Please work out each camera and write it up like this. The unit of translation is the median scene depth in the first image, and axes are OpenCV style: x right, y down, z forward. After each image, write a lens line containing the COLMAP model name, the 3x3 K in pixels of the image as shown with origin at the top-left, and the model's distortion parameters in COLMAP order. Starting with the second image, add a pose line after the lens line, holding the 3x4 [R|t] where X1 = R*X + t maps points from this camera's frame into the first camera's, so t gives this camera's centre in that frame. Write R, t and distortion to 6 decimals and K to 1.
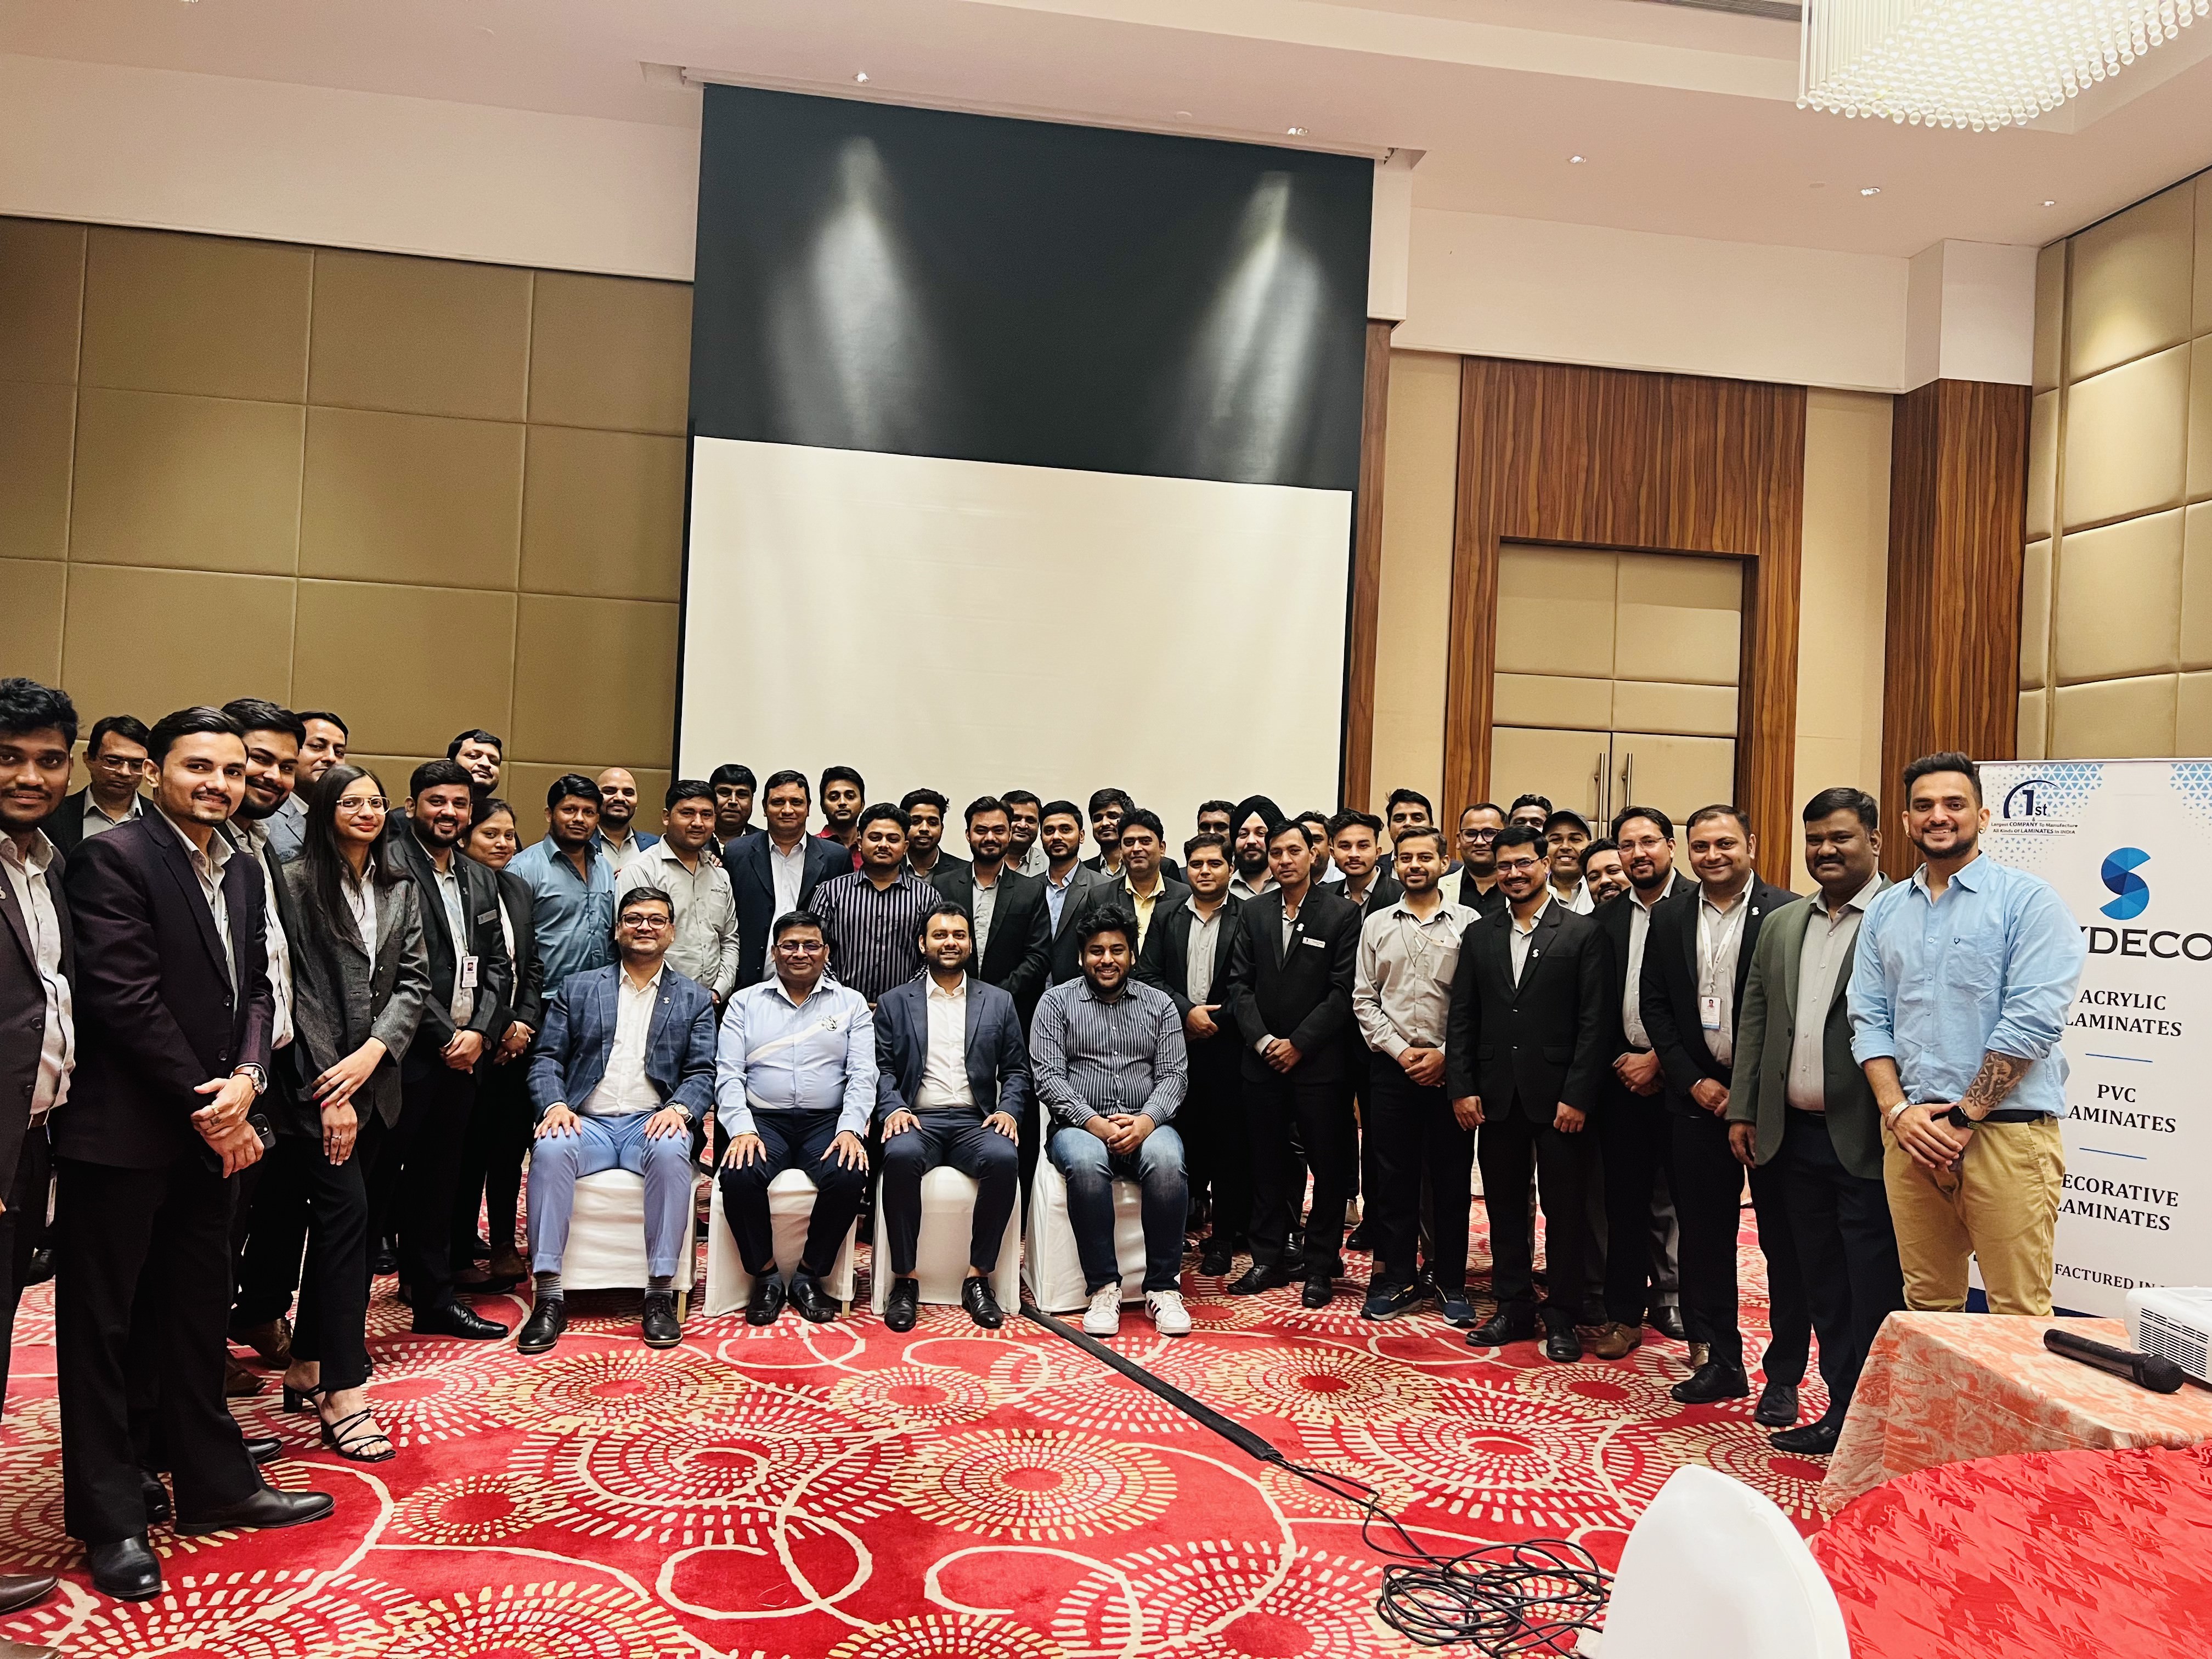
lens RADIAL K [[1657.7, 0, 1097.3], [0, 1657.7, 827.9], [0, 0, 1]] dist [0.006264, 0.003825]
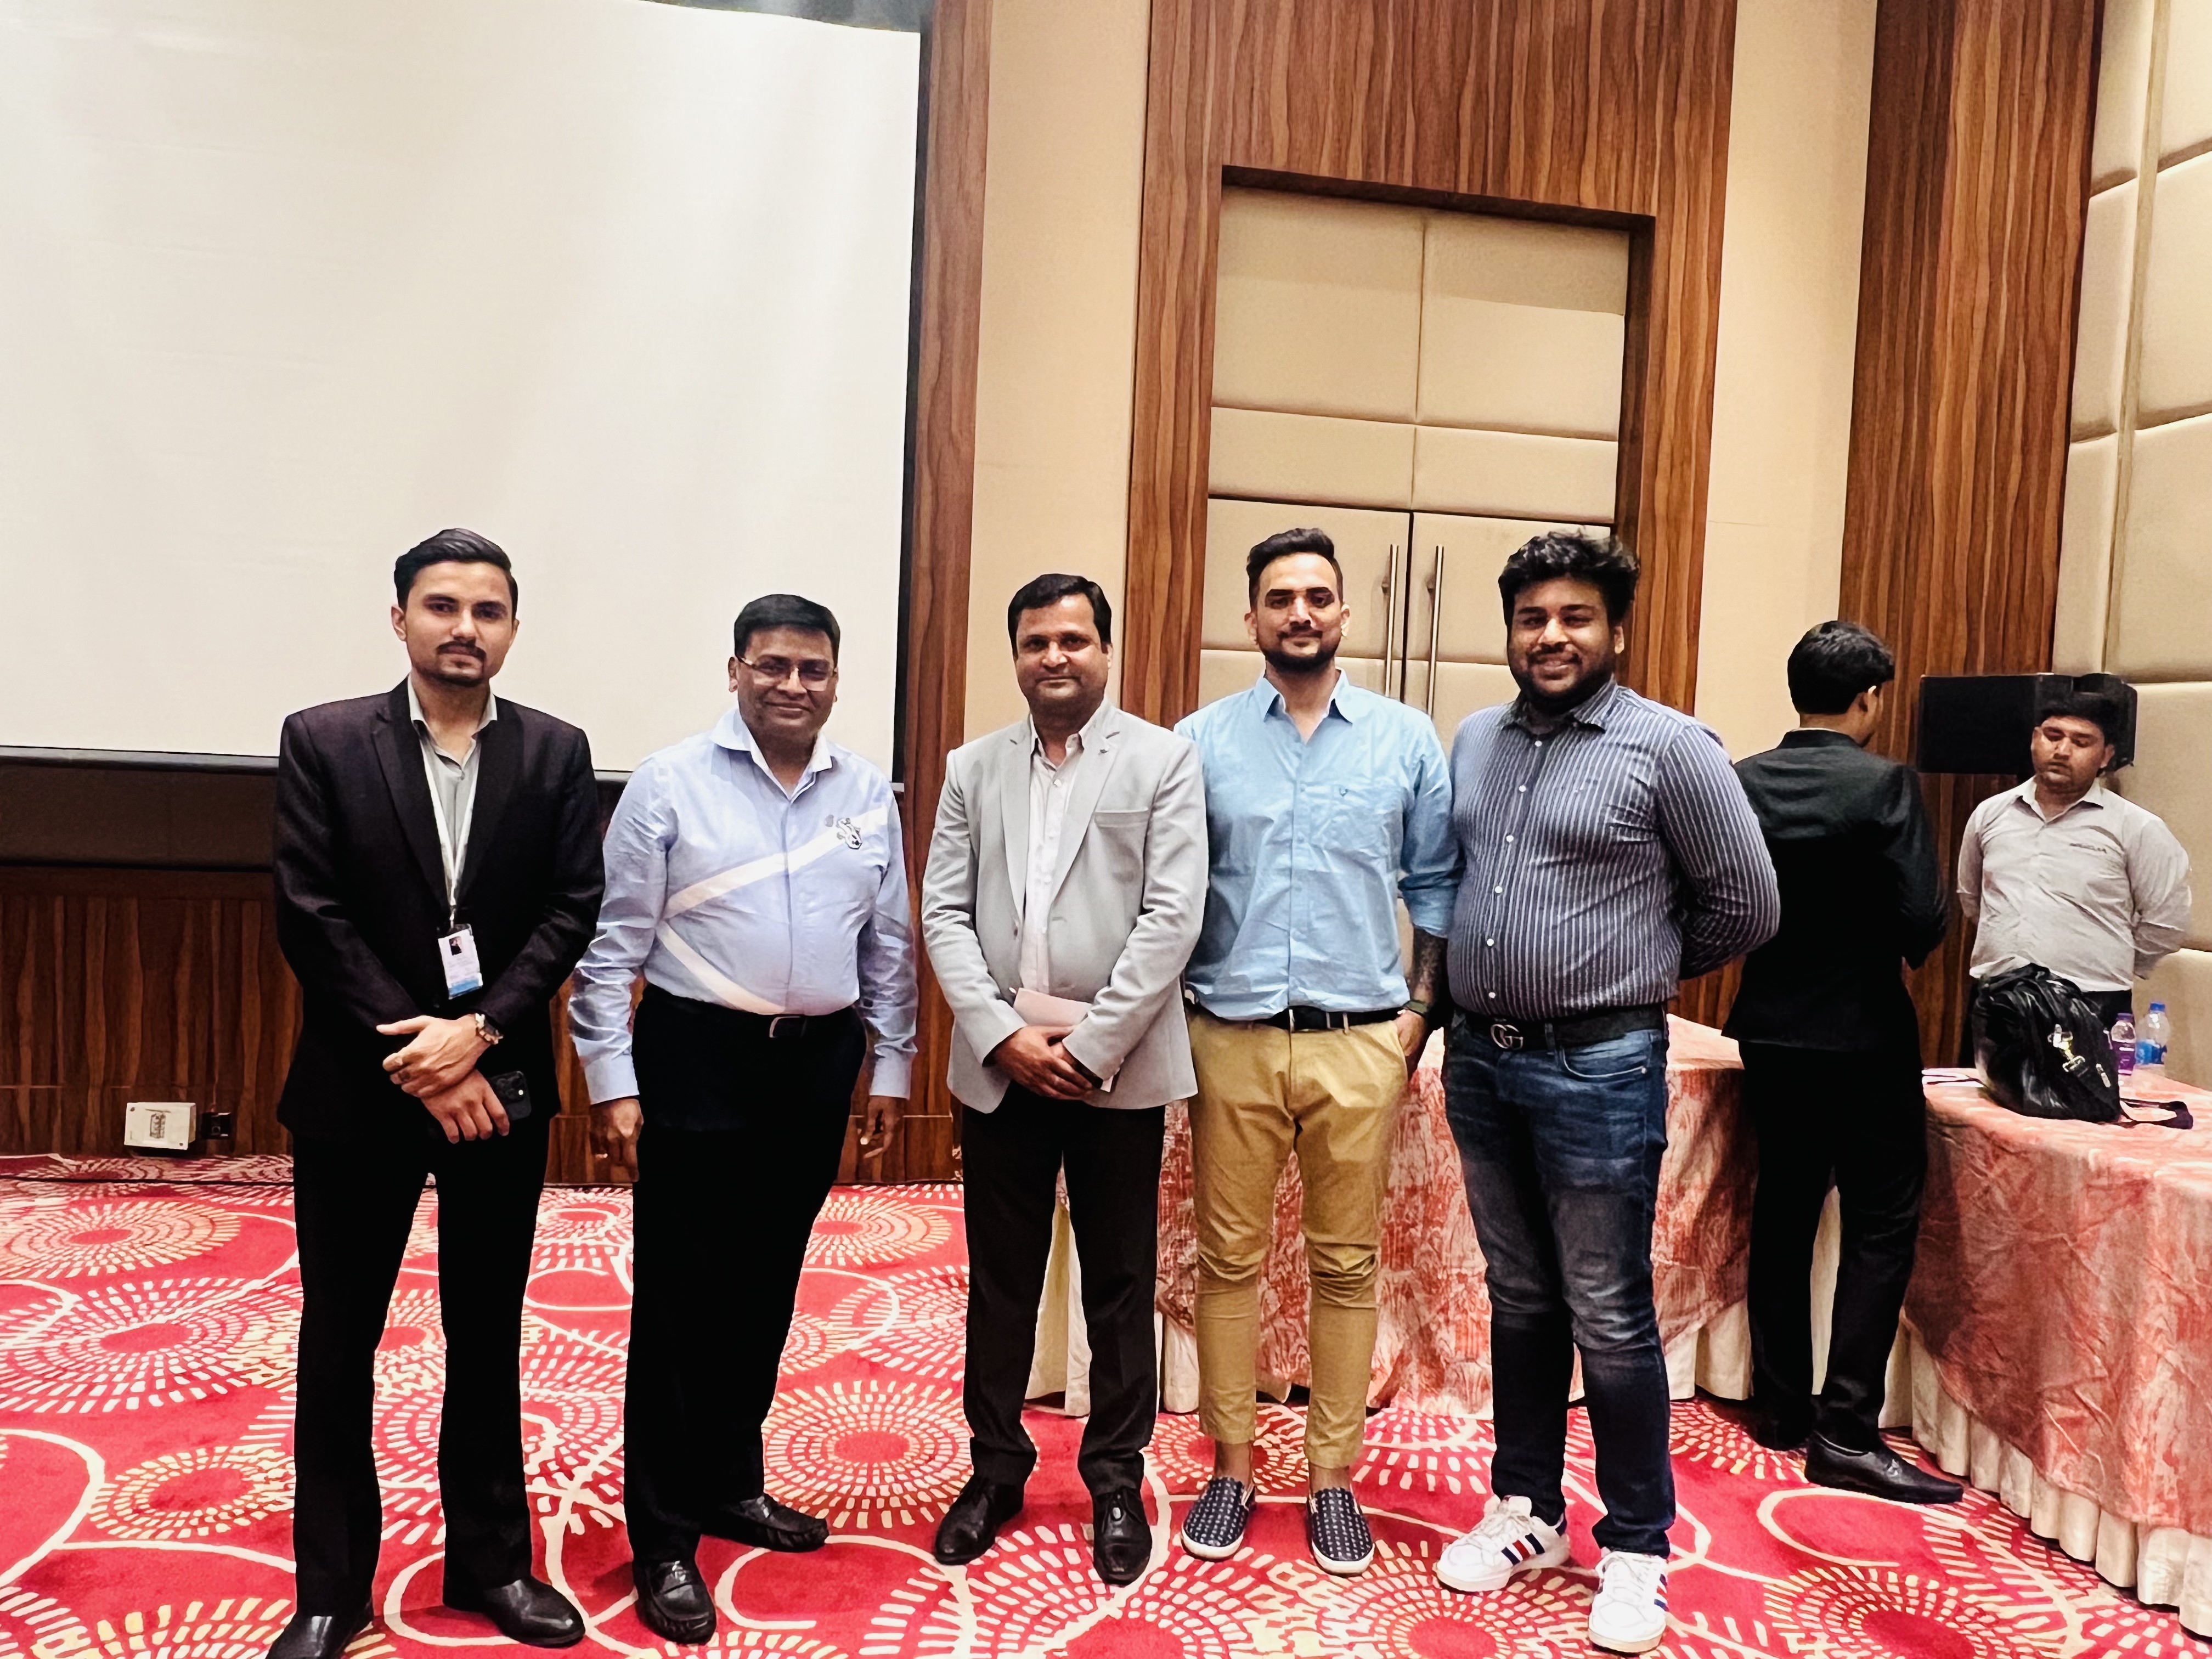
lens RADIAL K [[1627.5, 0, 1111.9], [0, 1627.5, 834.6], [0, 0, 1]] dist [0.011584, -0.000088]
pose [[0.998435, -0.001927, 0.055885, 0.168350], [-0.001733, 0.997859, 0.065372, 0.022010], [-0.055891, -0.065367, 0.996295, 0.407246]]
